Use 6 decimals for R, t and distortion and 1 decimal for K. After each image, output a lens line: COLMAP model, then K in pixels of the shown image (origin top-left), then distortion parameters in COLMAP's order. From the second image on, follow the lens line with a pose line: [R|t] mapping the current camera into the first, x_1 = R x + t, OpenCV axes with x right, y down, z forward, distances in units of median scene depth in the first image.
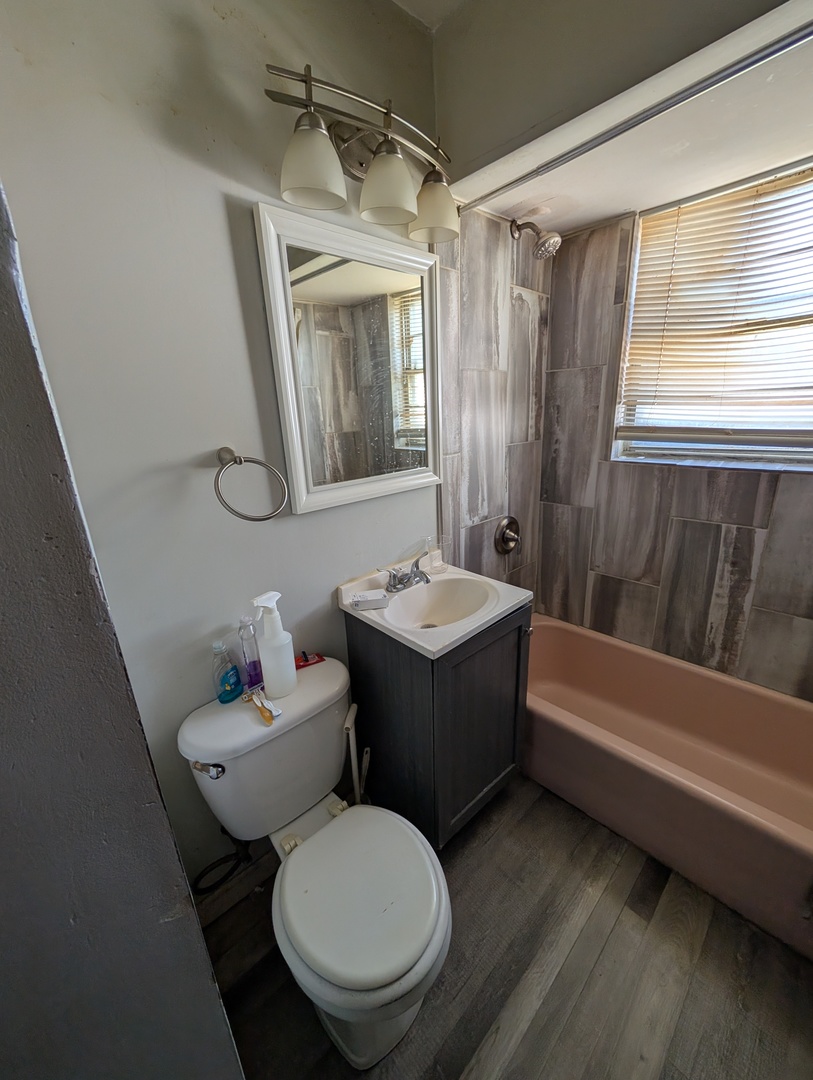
lens RADIAL K [[415.5, 0, 404.4], [0, 415.5, 537.3], [0, 0, 1]] dist [0.000509, -0.000044]
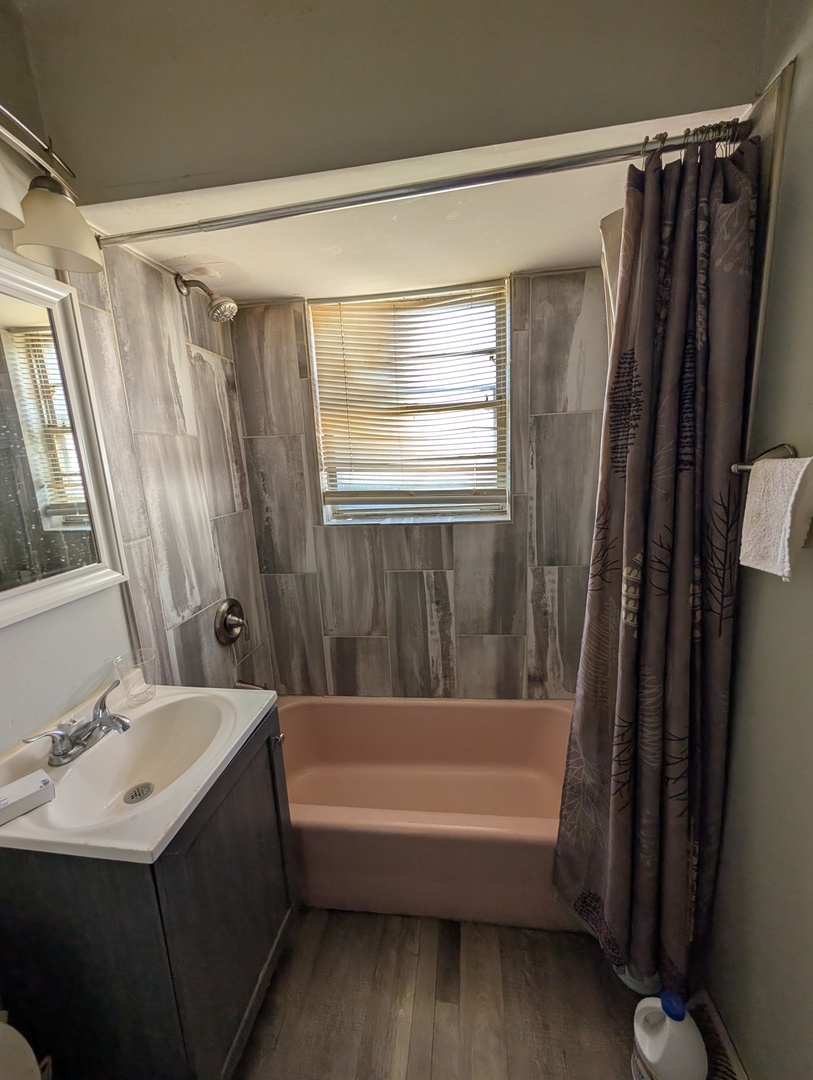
lens RADIAL K [[415.5, 0, 408.4], [0, 415.5, 536.6], [0, 0, 1]] dist [0.000509, -0.000044]
pose [[0.770478, -0.116189, 0.626788, 0.020169], [0.200343, 0.977563, -0.065058, -0.056918], [-0.605166, 0.175698, 0.776469, 0.108600]]
